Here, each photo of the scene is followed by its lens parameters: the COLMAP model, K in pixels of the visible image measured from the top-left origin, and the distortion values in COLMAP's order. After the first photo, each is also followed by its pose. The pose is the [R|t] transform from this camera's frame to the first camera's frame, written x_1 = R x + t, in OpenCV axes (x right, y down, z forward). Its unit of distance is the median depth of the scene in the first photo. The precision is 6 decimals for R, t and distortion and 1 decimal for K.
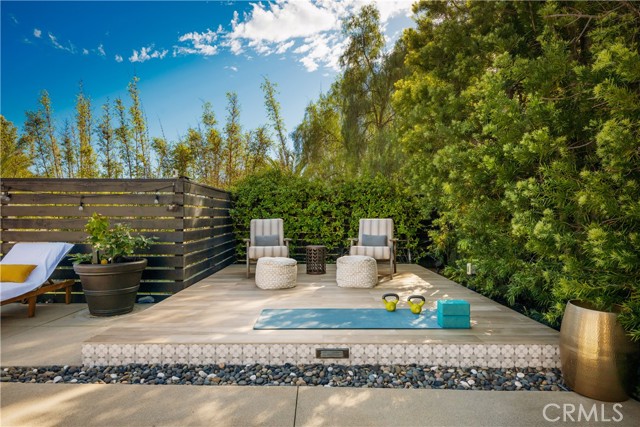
lens RADIAL K [[391.1, 0, 317.2], [0, 391.1, 216.0], [0, 0, 1]] dist [0.049436, -0.001051]
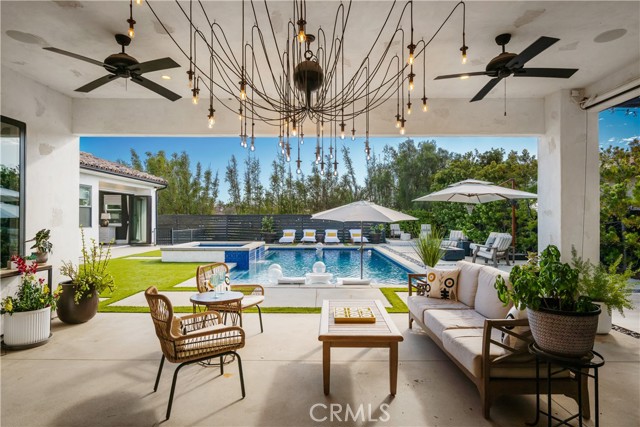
lens RADIAL K [[364.6, 0, 318.7], [0, 364.6, 213.8], [0, 0, 1]] dist [-0.003079, 0.000263]
pose [[0.999951, 0.000444, -0.009888, -0.783232], [-0.000570, 0.999919, -0.012744, -0.044086], [0.009882, 0.012749, 0.999870, -2.302111]]
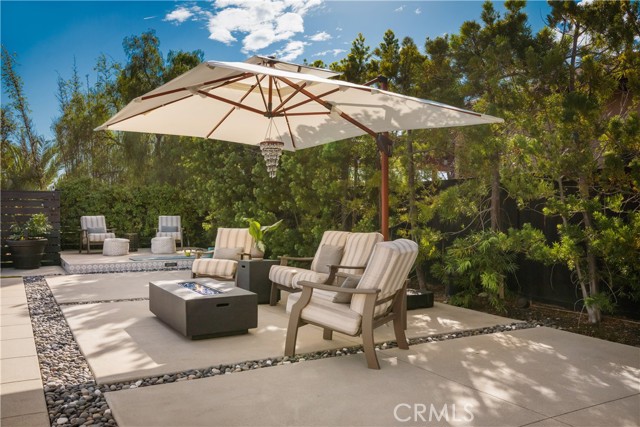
lens RADIAL K [[576.7, 0, 320.7], [0, 576.7, 213.2], [0, 0, 1]] dist [0.003755, 0.007136]
pose [[0.881275, -0.001174, 0.472602, -0.400158], [0.000679, 0.999999, 0.001219, -0.006180], [-0.472603, -0.000753, 0.881275, -1.292976]]
